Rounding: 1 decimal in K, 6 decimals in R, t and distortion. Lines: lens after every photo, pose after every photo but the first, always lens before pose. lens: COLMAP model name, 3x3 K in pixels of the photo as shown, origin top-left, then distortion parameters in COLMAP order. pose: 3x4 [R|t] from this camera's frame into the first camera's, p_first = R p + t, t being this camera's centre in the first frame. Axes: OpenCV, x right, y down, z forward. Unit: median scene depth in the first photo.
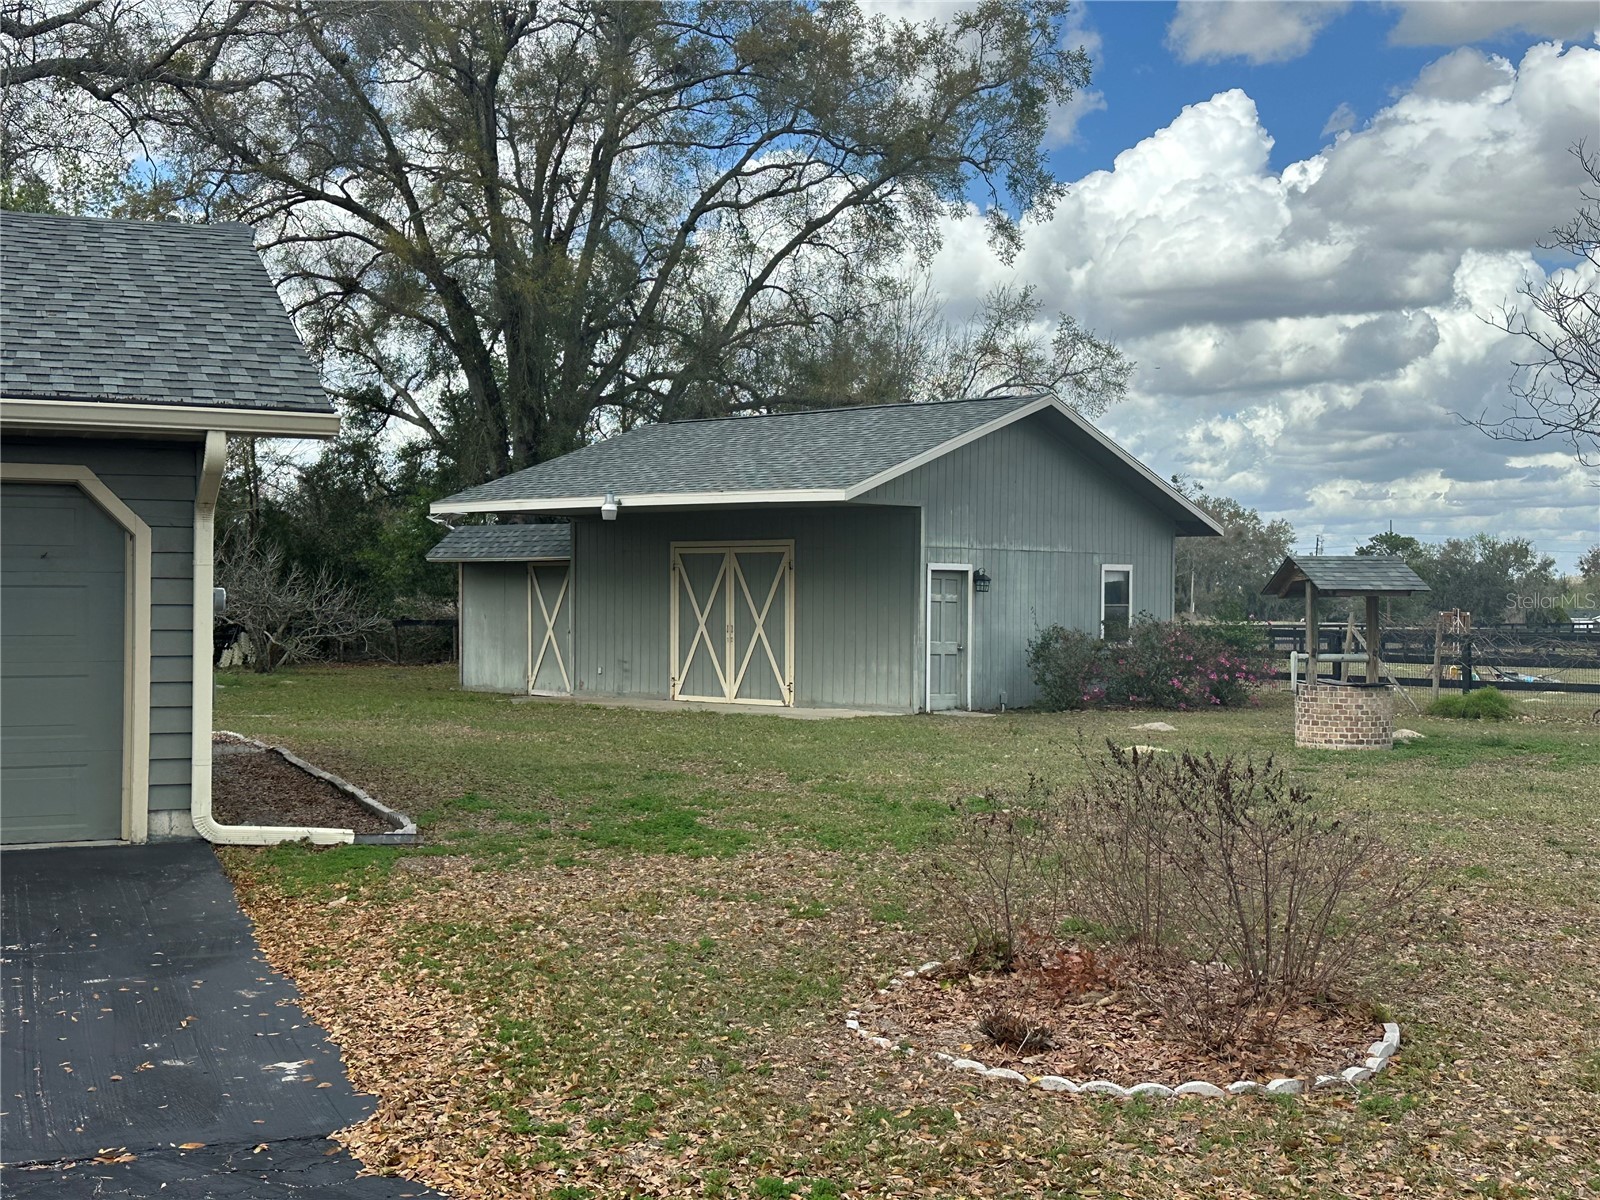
lens RADIAL K [[1879.5, 0, 798.9], [0, 1879.5, 627.8], [0, 0, 1]] dist [0.074548, 0.003036]
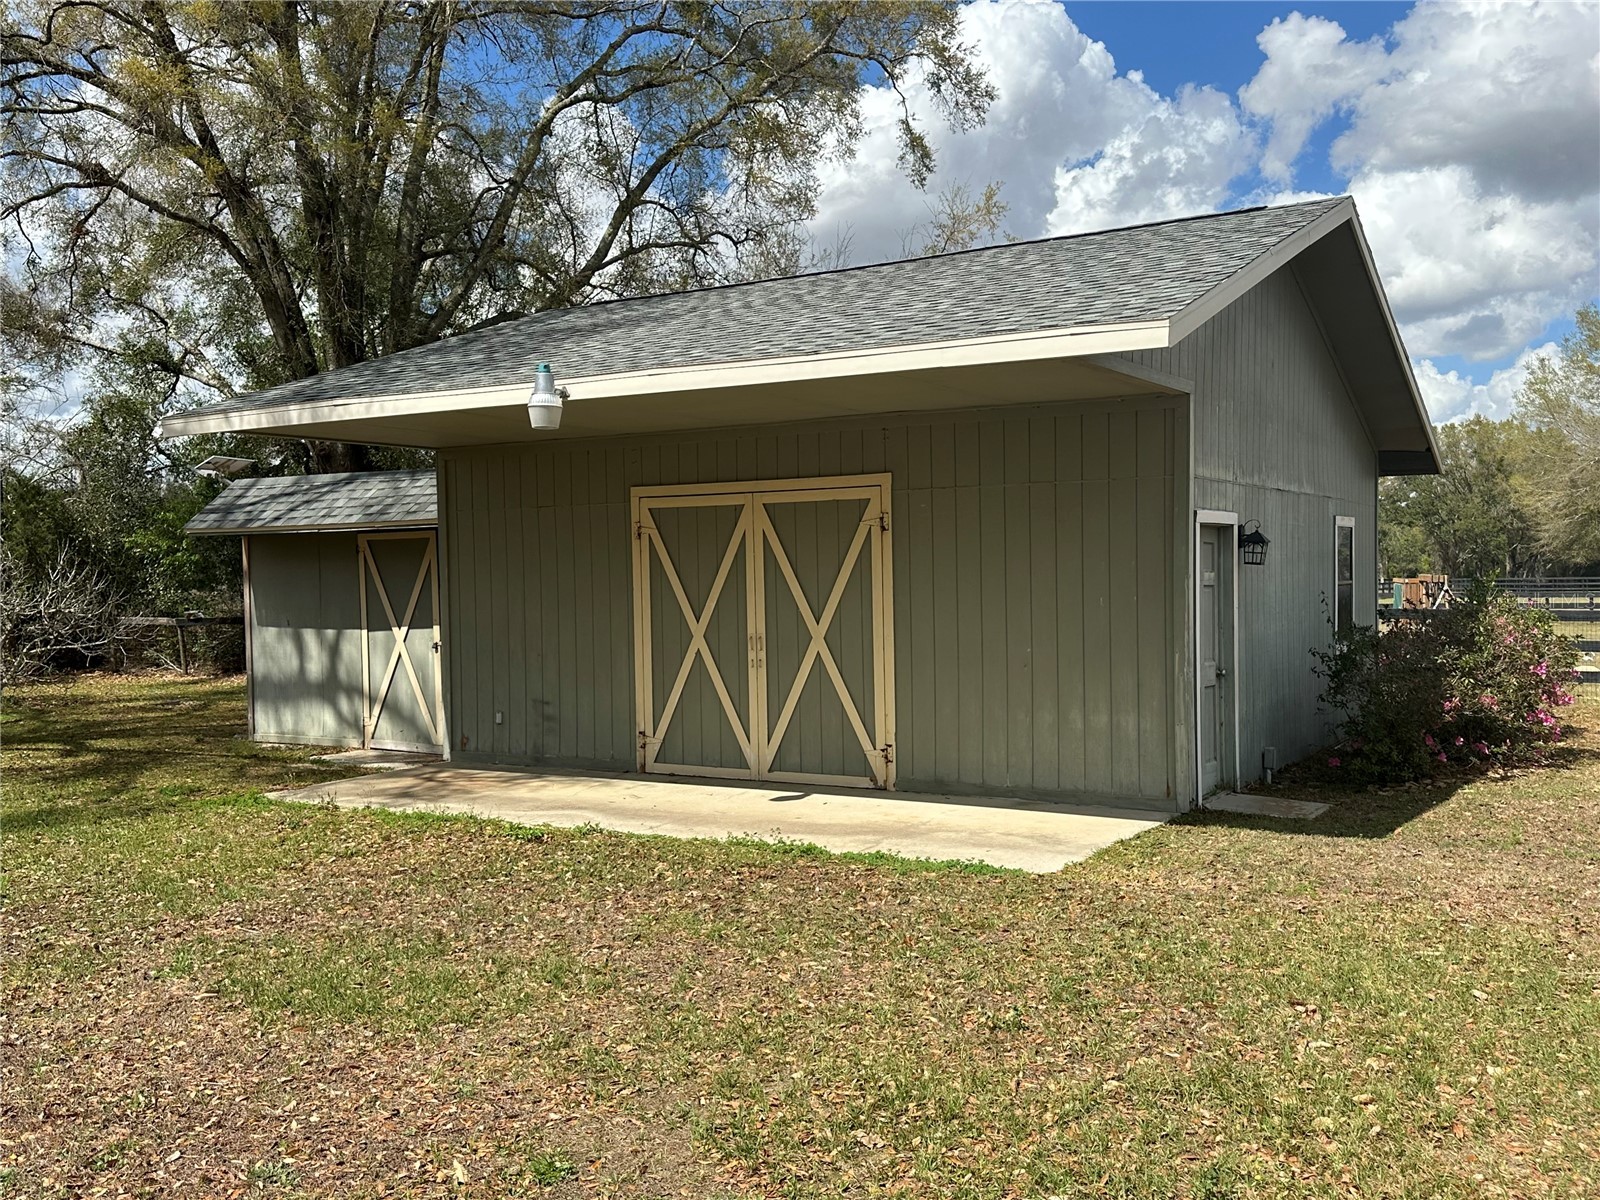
lens RADIAL K [[1401.9, 0, 788.6], [0, 1401.9, 608.3], [0, 0, 1]] dist [0.144414, -0.244127]
pose [[0.987211, -0.027153, 0.157088, -0.083787], [0.025832, 0.999612, 0.010443, -0.012728], [-0.157310, -0.006252, 0.987529, 0.551626]]
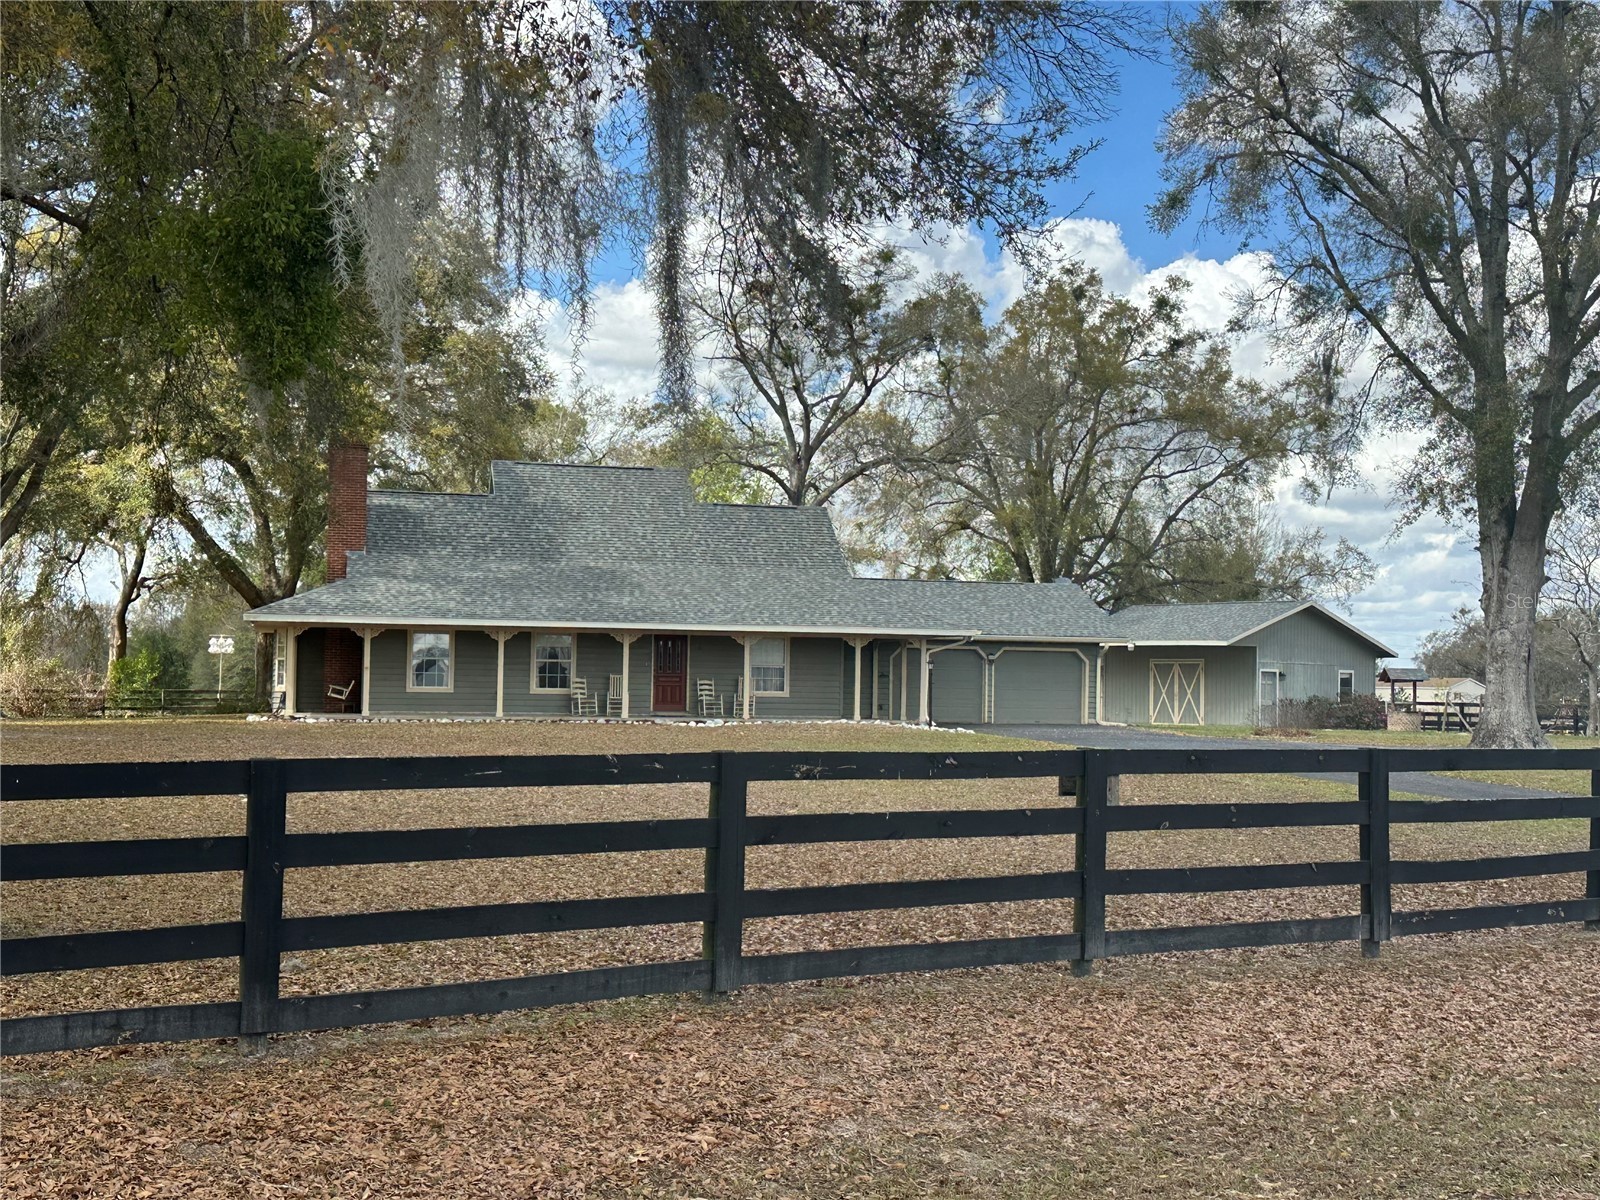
lens RADIAL K [[2023.5, 0, 802.5], [0, 2023.5, 605.7], [0, 0, 1]] dist [0.219314, -0.757026]
pose [[0.985910, 0.003226, -0.167243, -0.067208], [-0.013728, 0.998002, -0.061674, 0.050021], [0.166710, 0.063100, 0.983985, -1.543358]]
